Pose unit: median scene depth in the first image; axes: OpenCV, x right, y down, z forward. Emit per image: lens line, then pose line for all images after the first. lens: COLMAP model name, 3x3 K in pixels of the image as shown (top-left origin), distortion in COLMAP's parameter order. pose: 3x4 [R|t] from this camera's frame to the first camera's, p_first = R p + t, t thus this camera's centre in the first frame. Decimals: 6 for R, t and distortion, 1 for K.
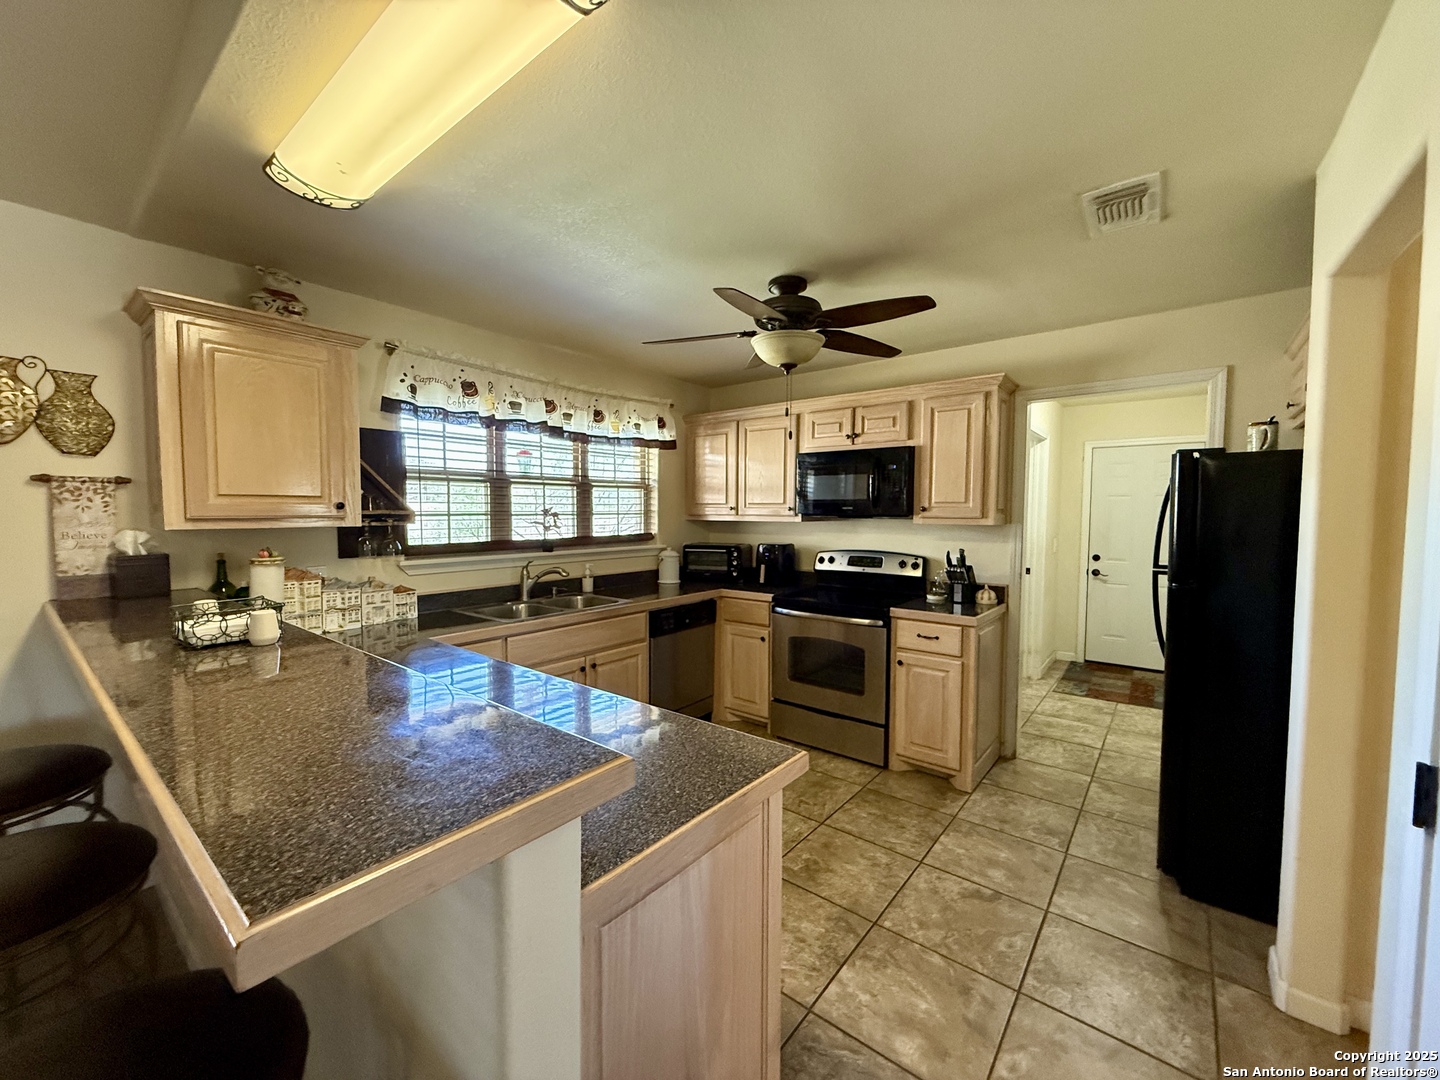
lens RADIAL K [[573.0, 0, 675.7], [0, 573.0, 541.6], [0, 0, 1]] dist [0.001749, 0.000098]
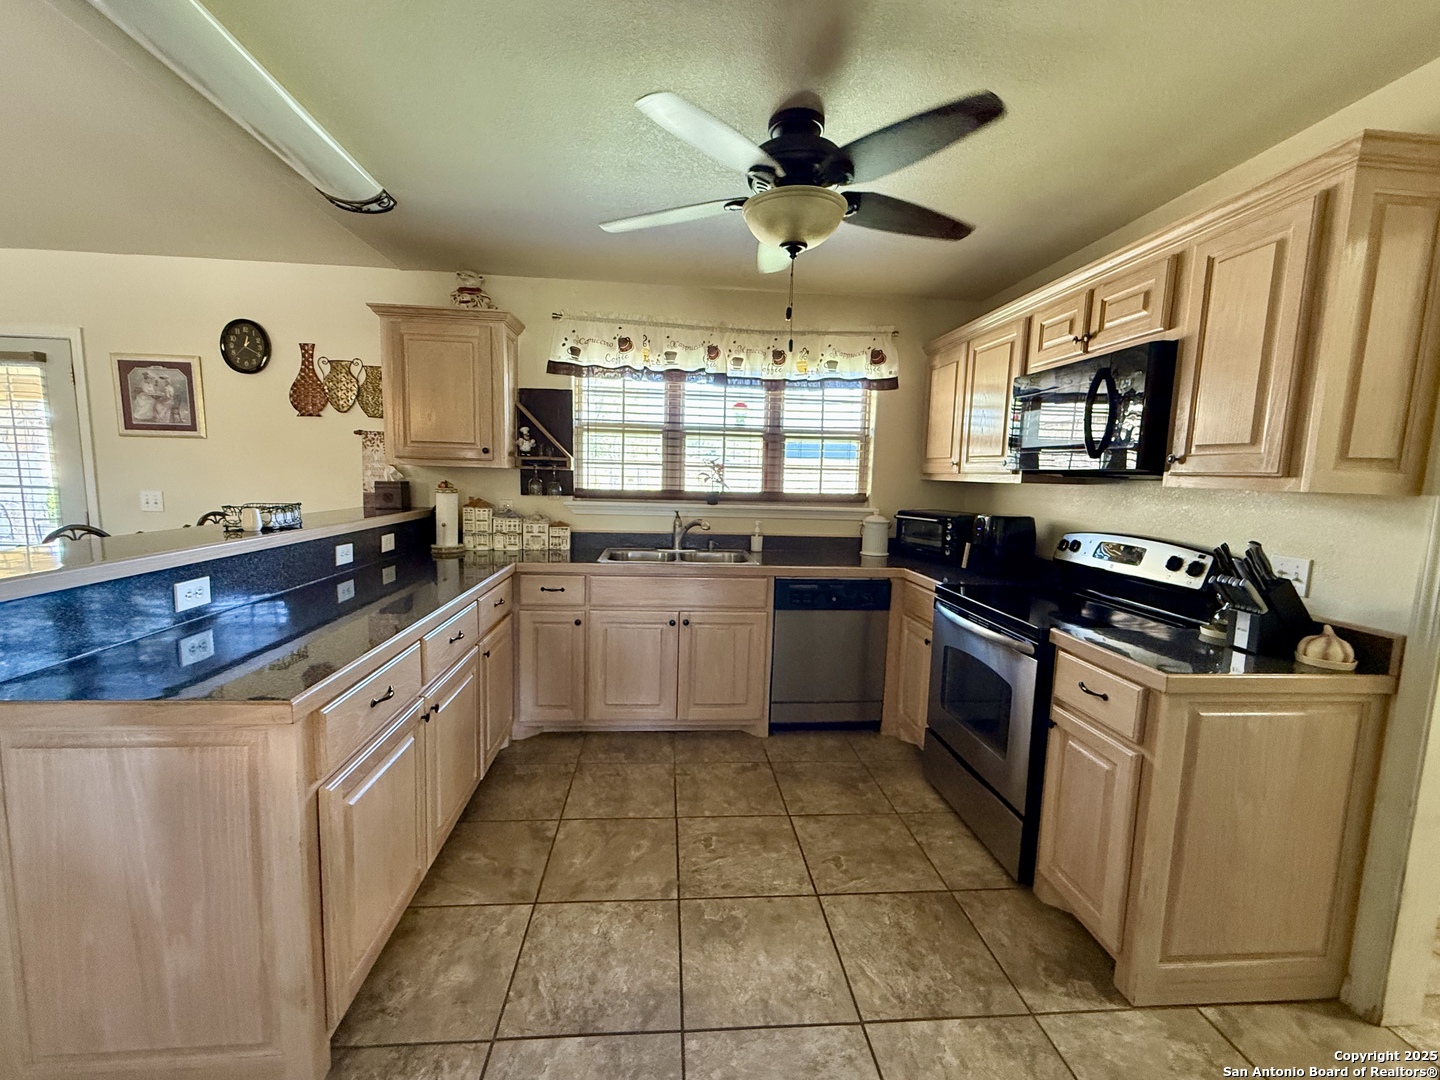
lens RADIAL K [[573.0, 0, 707.7], [0, 573.0, 536.5], [0, 0, 1]] dist [0.001749, 0.000098]
pose [[0.712653, 0.095858, -0.694936, 0.474631], [-0.064452, 0.995377, 0.071205, 0.003440], [0.698549, -0.005954, 0.715537, 0.306990]]
